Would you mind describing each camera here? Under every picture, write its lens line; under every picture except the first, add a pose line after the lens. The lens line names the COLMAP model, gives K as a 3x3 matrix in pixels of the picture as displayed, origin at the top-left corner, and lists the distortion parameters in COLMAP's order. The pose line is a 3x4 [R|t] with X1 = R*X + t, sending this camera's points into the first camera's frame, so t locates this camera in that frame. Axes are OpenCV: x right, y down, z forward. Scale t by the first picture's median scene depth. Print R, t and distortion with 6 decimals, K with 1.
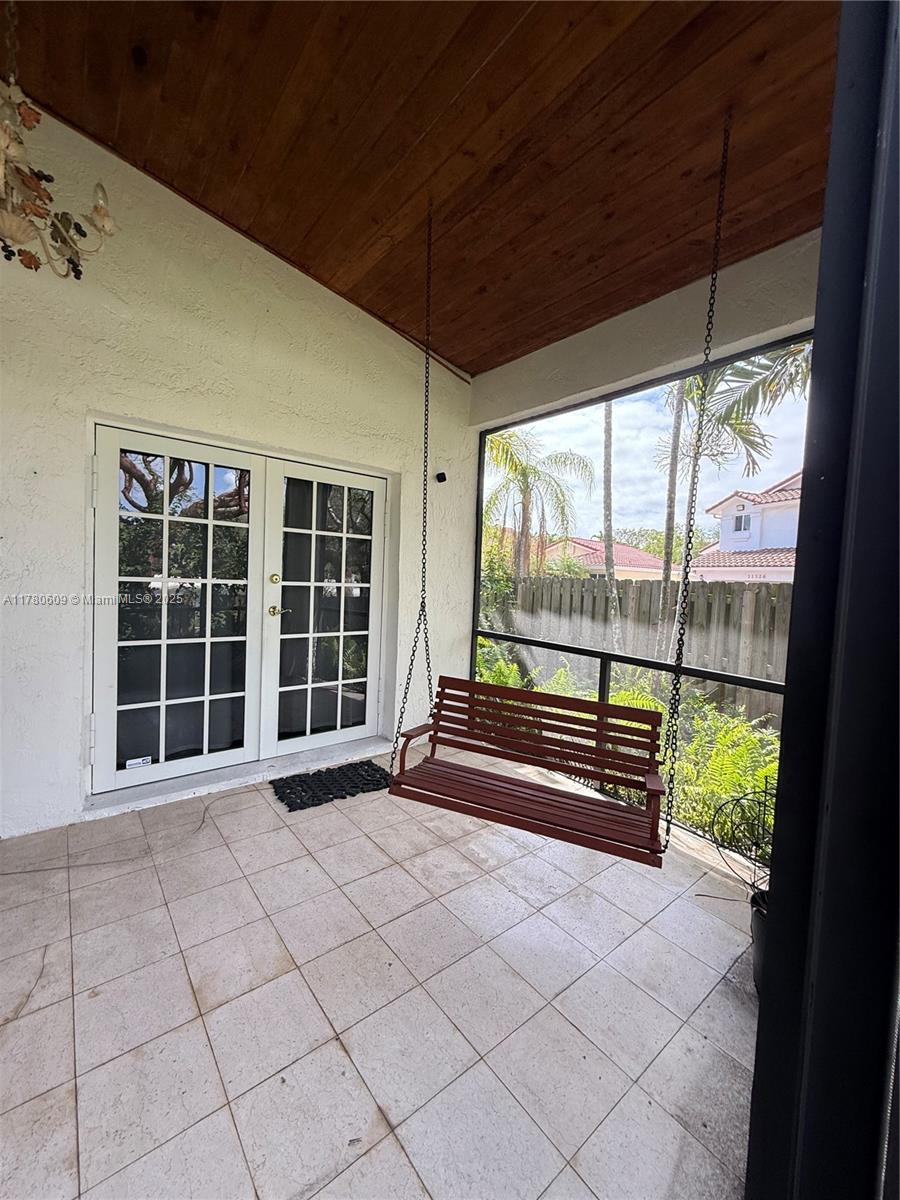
lens RADIAL K [[478.3, 0, 448.2], [0, 478.3, 598.2], [0, 0, 1]] dist [0.001518, -0.000321]
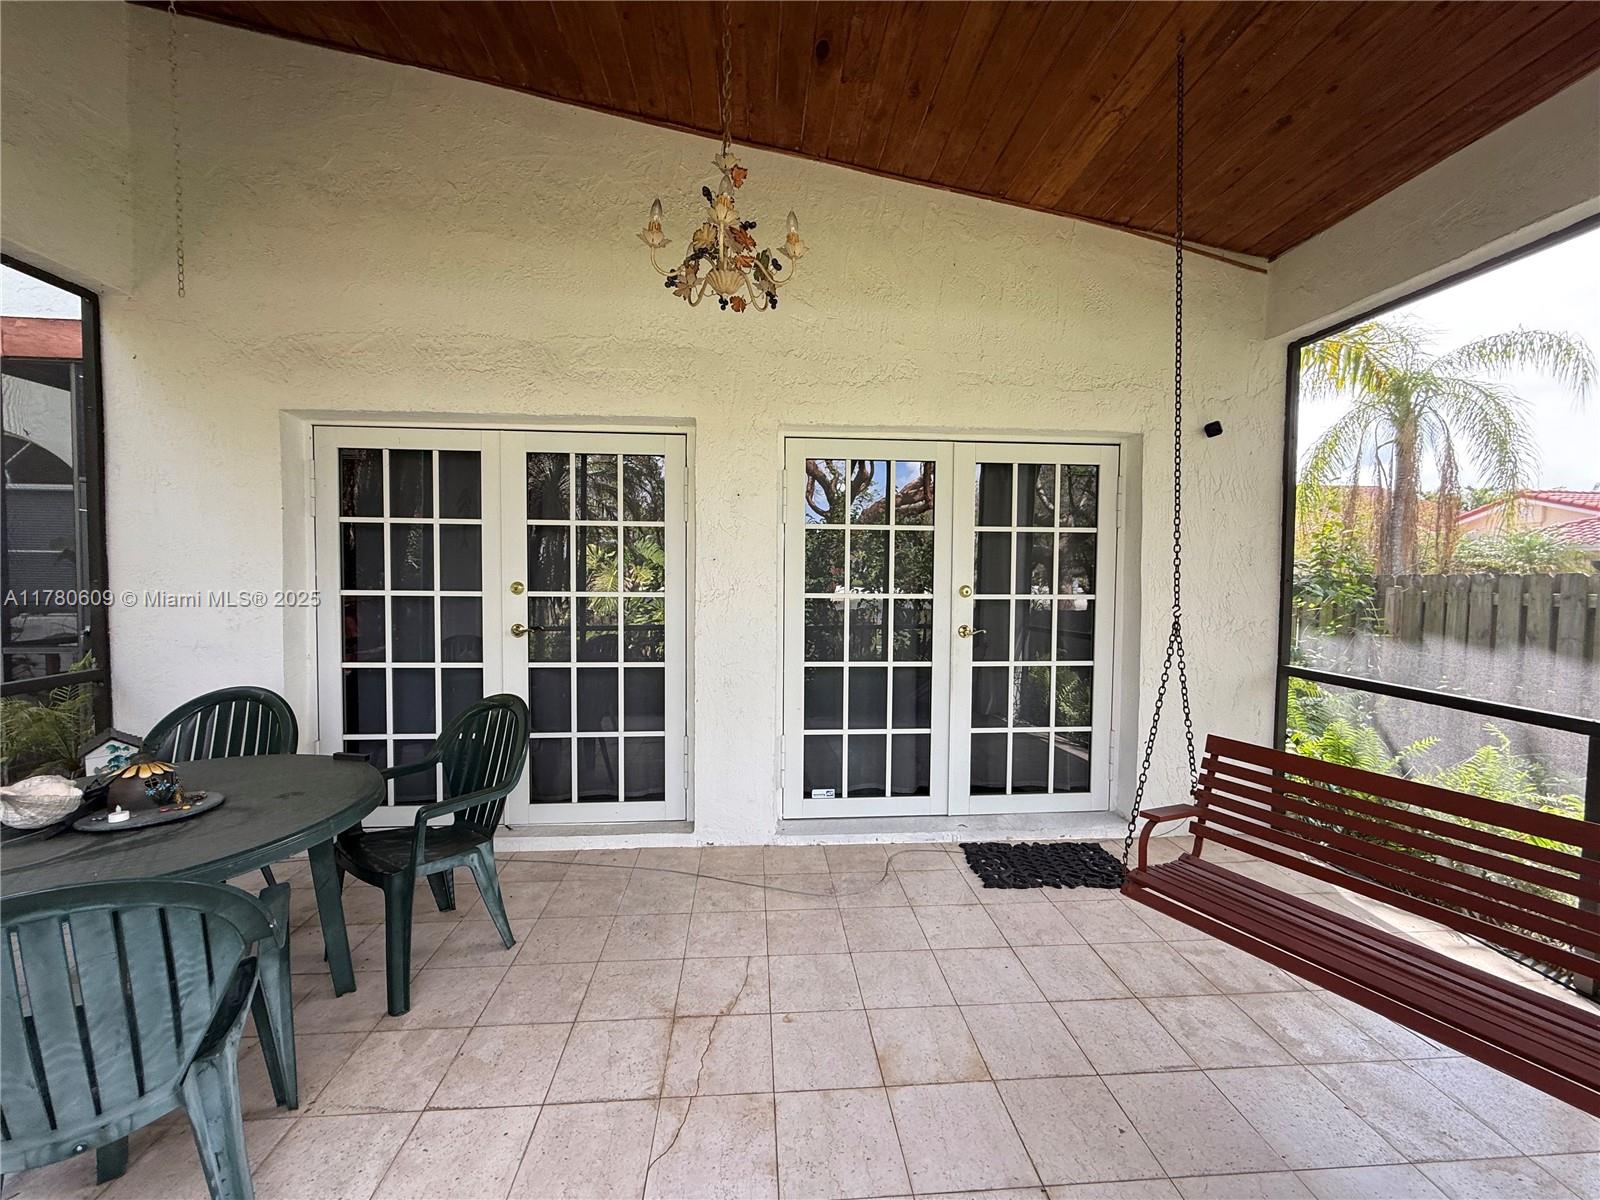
lens RADIAL K [[637.7, 0, 799.1], [0, 637.7, 601.4], [0, 0, 1]] dist [0.001518, -0.000321]
pose [[0.820548, -0.011823, -0.571456, 0.023210], [0.002335, 0.999847, -0.017333, -0.006936], [0.571573, 0.012888, 0.820450, -0.042548]]
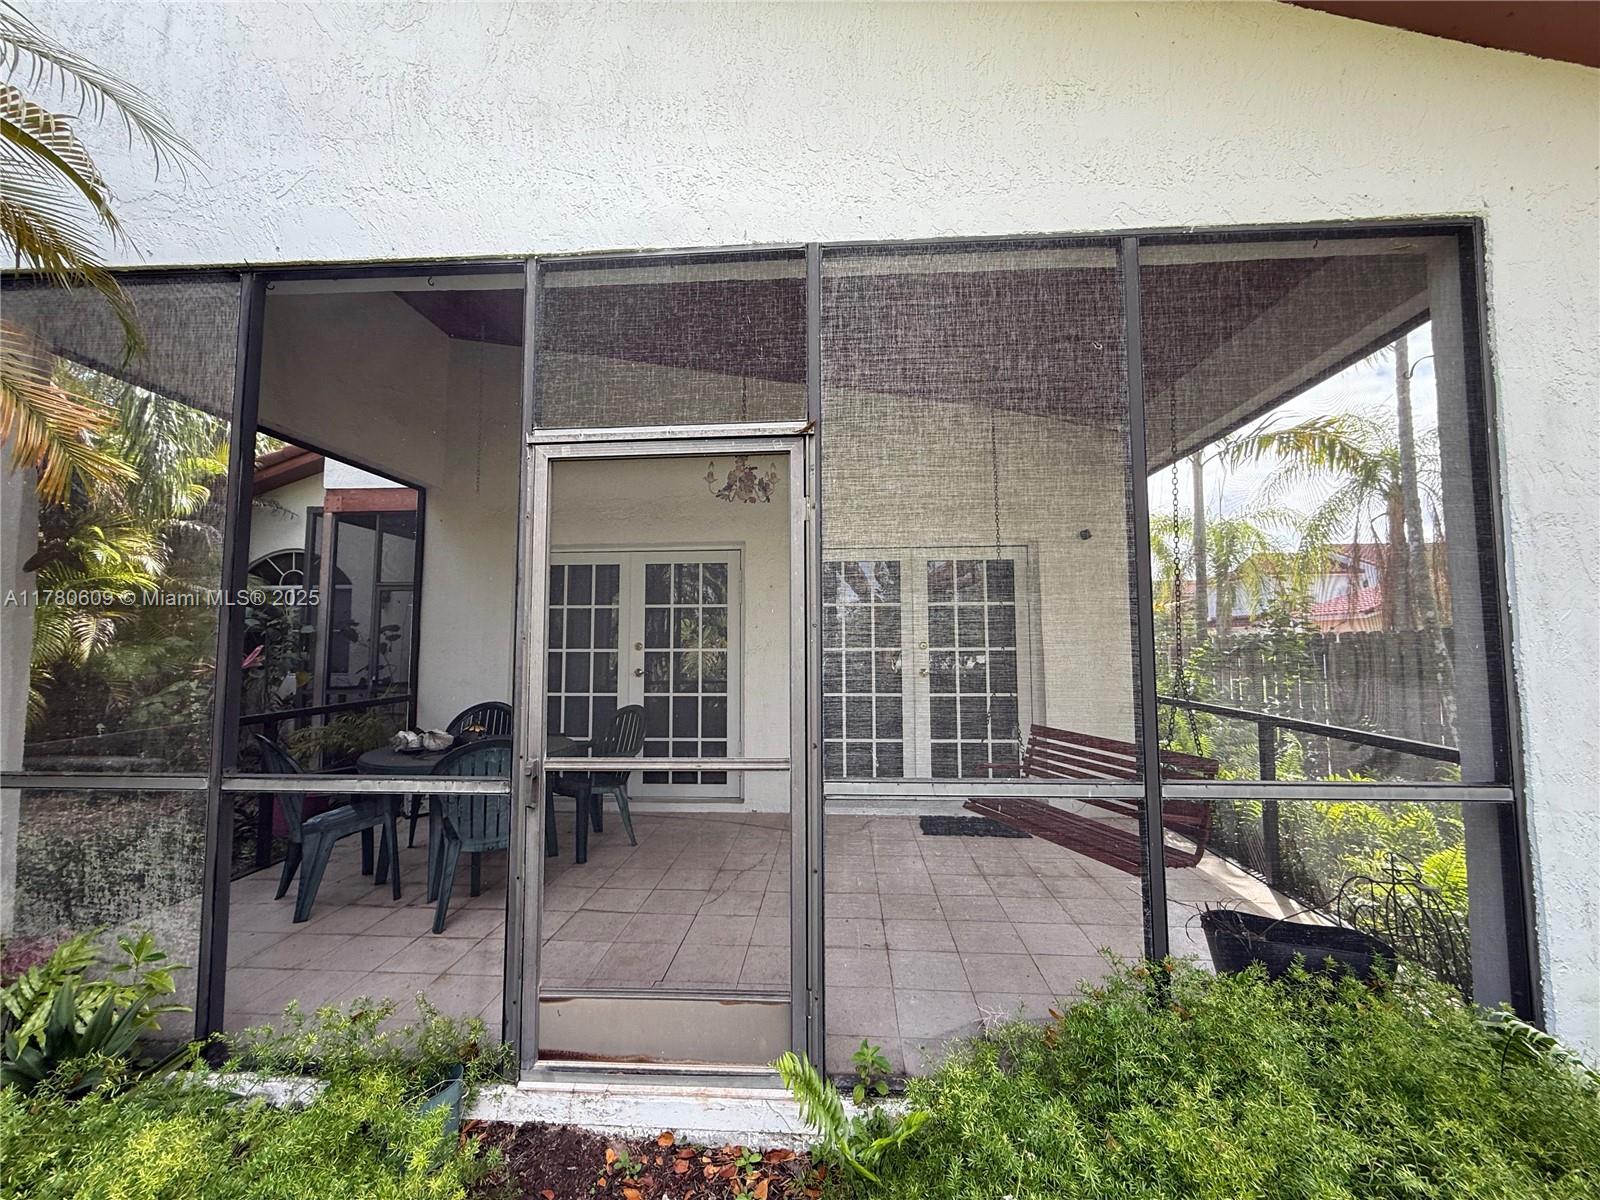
lens RADIAL K [[637.7, 0, 803.1], [0, 637.7, 601.1], [0, 0, 1]] dist [0.001518, -0.000321]
pose [[0.735556, -0.093619, -0.670964, 0.592823], [0.006648, 0.991355, -0.131035, 0.066356], [0.677431, 0.091923, 0.729820, -0.455239]]
